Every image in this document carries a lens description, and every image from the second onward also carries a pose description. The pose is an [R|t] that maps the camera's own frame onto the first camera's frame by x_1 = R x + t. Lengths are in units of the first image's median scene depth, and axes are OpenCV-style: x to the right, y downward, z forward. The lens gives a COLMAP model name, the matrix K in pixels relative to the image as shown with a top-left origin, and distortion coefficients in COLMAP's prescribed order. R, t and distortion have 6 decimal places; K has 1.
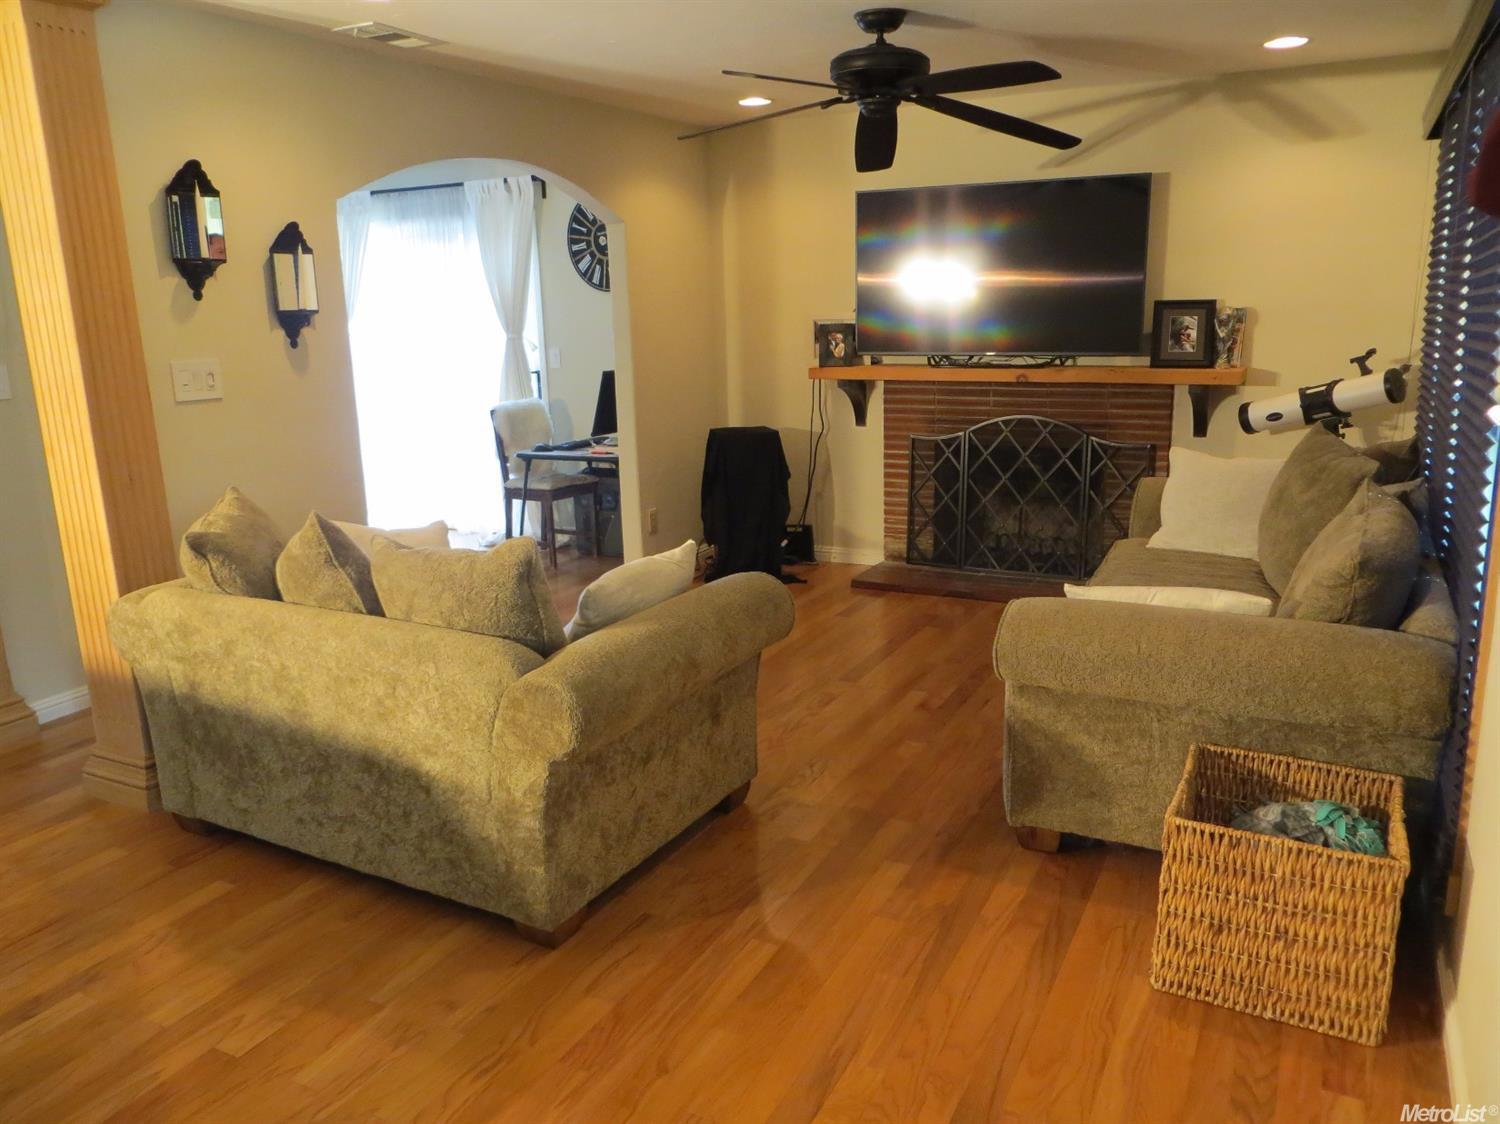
lens RADIAL K [[1068.3, 0, 755.2], [0, 1068.3, 522.9], [0, 0, 1]] dist [-0.024084, -0.001822]
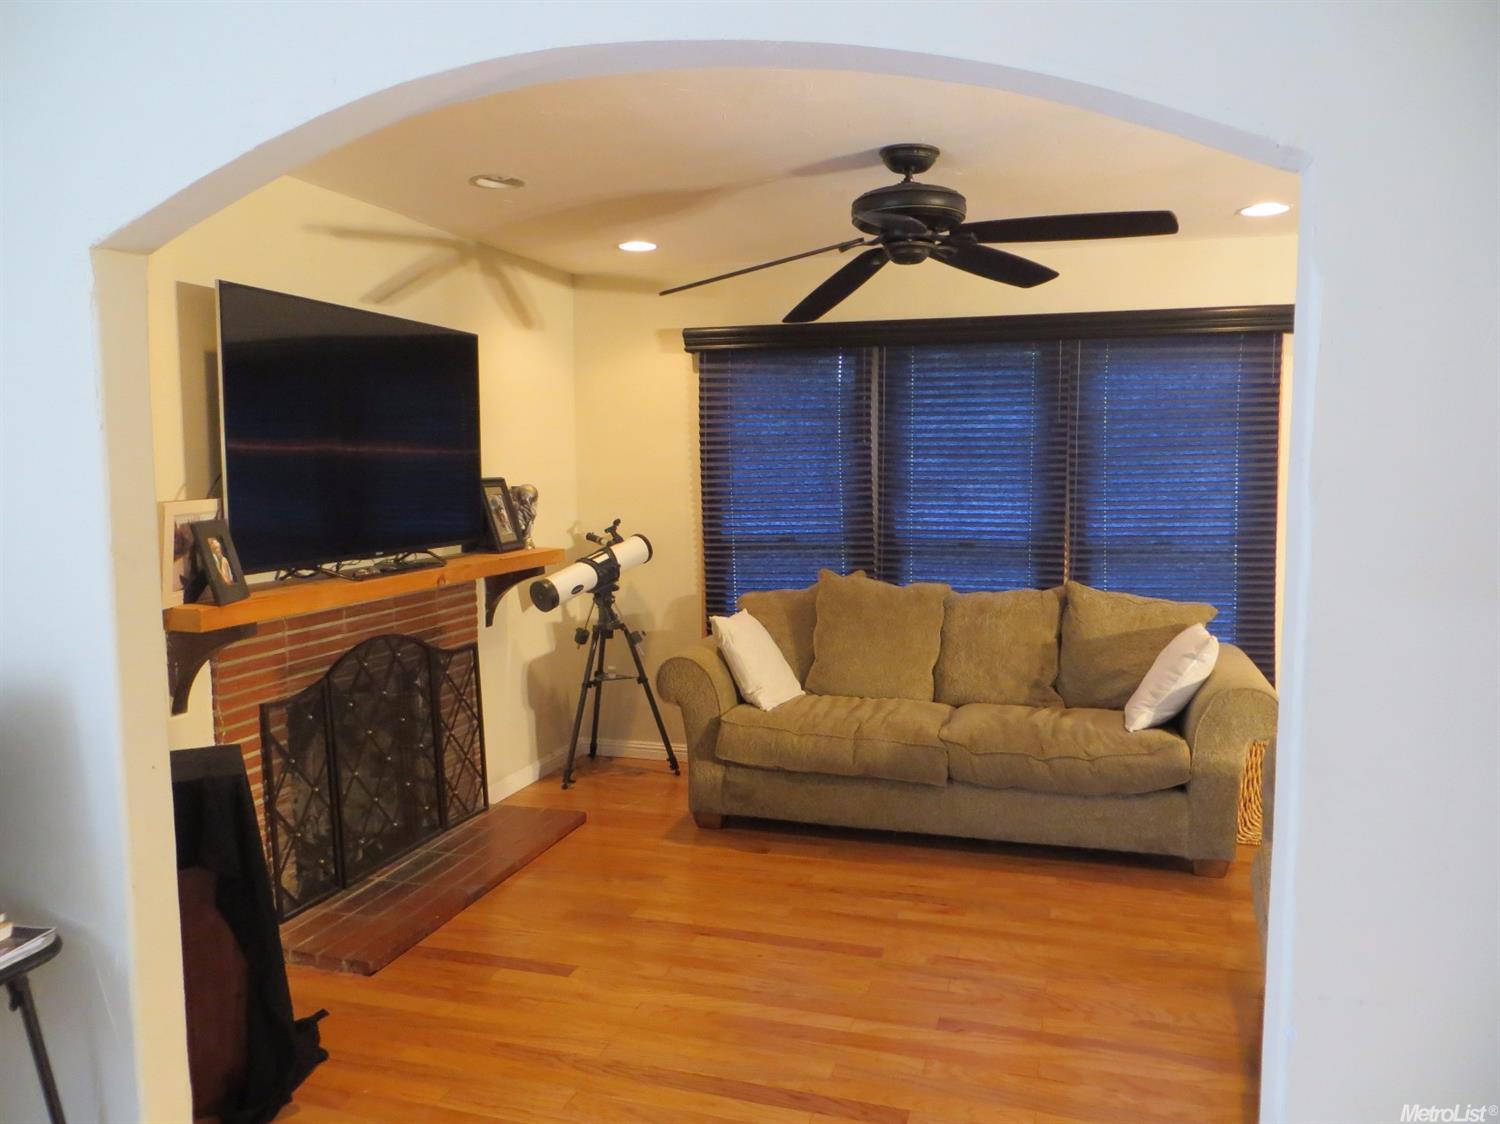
lens RADIAL K [[1068.3, 0, 755.2], [0, 1068.3, 522.9], [0, 0, 1]] dist [-0.024084, -0.001822]
pose [[-0.111263, -0.028585, 0.993380, -0.529491], [0.222006, 0.973610, 0.052882, -0.172132], [-0.968676, 0.226420, -0.101981, 0.890914]]
